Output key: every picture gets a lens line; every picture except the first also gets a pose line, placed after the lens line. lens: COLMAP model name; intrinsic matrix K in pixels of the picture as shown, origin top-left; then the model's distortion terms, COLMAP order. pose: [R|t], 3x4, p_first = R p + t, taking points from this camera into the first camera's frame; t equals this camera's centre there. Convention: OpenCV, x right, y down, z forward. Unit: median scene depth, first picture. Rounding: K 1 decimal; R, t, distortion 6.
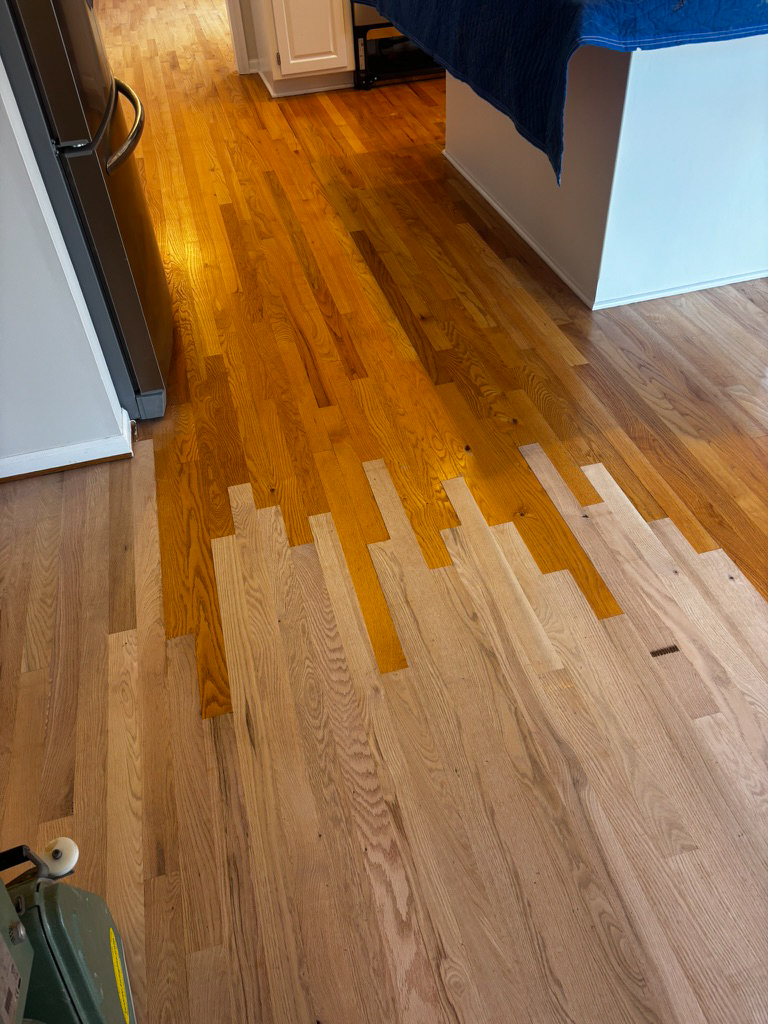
lens RADIAL K [[775.3, 0, 381.3], [0, 775.3, 515.6], [0, 0, 1]] dist [0.047423, -0.056089]
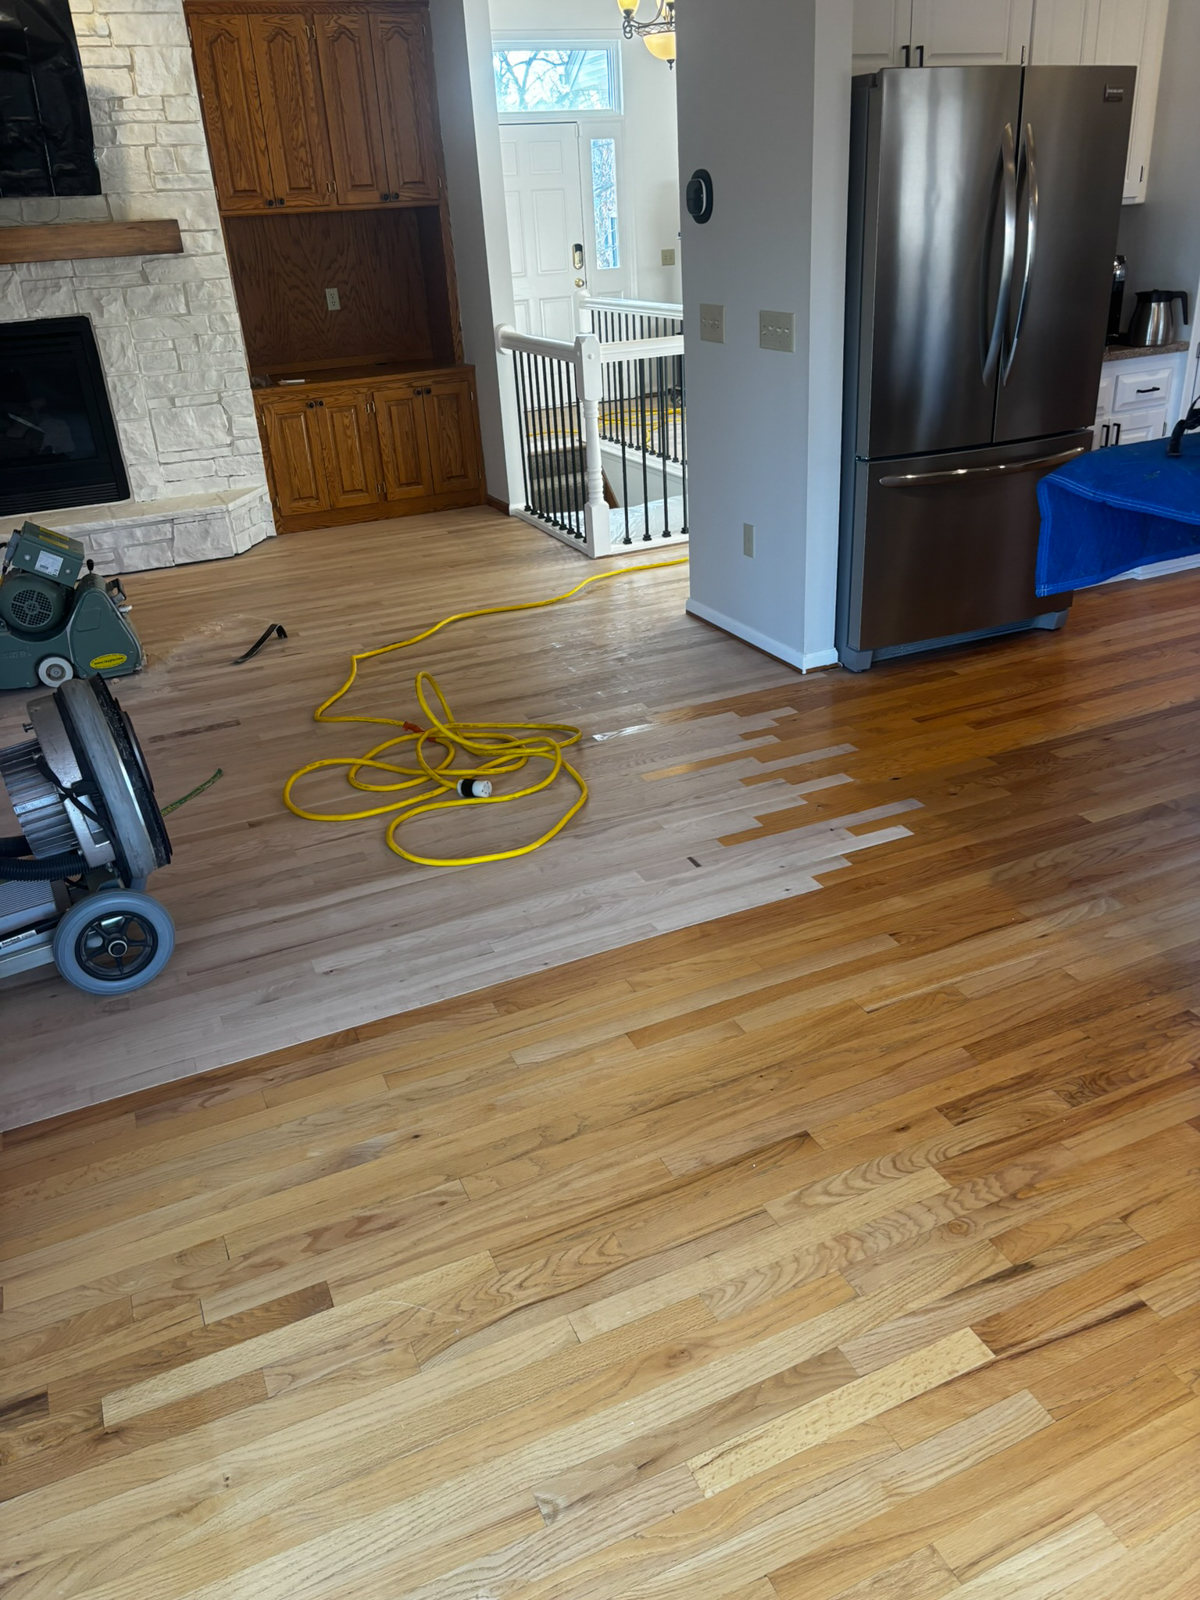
lens RADIAL K [[1211.4, 0, 612.3], [0, 1211.4, 797.9], [0, 0, 1]] dist [0.047423, -0.056089]
pose [[0.177888, 0.468195, -0.865534, 1.761239], [-0.644091, 0.720378, 0.257299, -0.287545], [0.743978, 0.511712, 0.429706, -0.010937]]
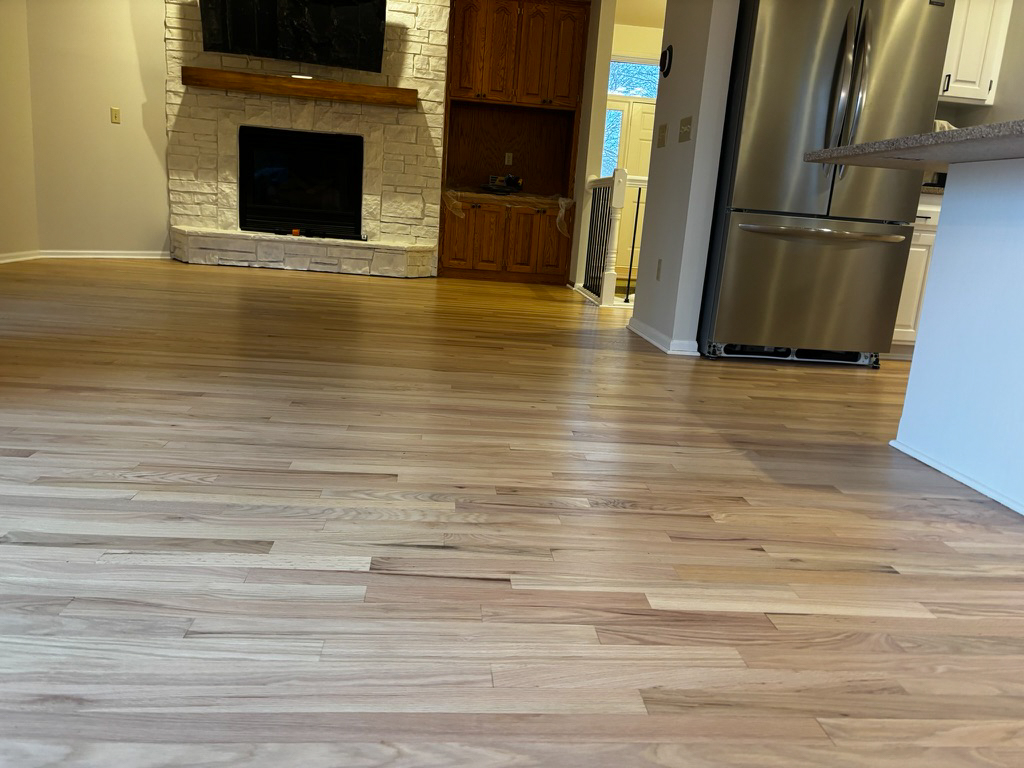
lens RADIAL K [[775.3, 0, 514.0], [0, 775.3, 373.8], [0, 0, 1]] dist [0.047423, -0.056089]
pose [[-0.159727, 0.252304, -0.954374, 1.864152], [-0.726743, 0.624238, 0.286657, -0.372107], [0.668081, 0.739371, 0.083653, 0.754185]]
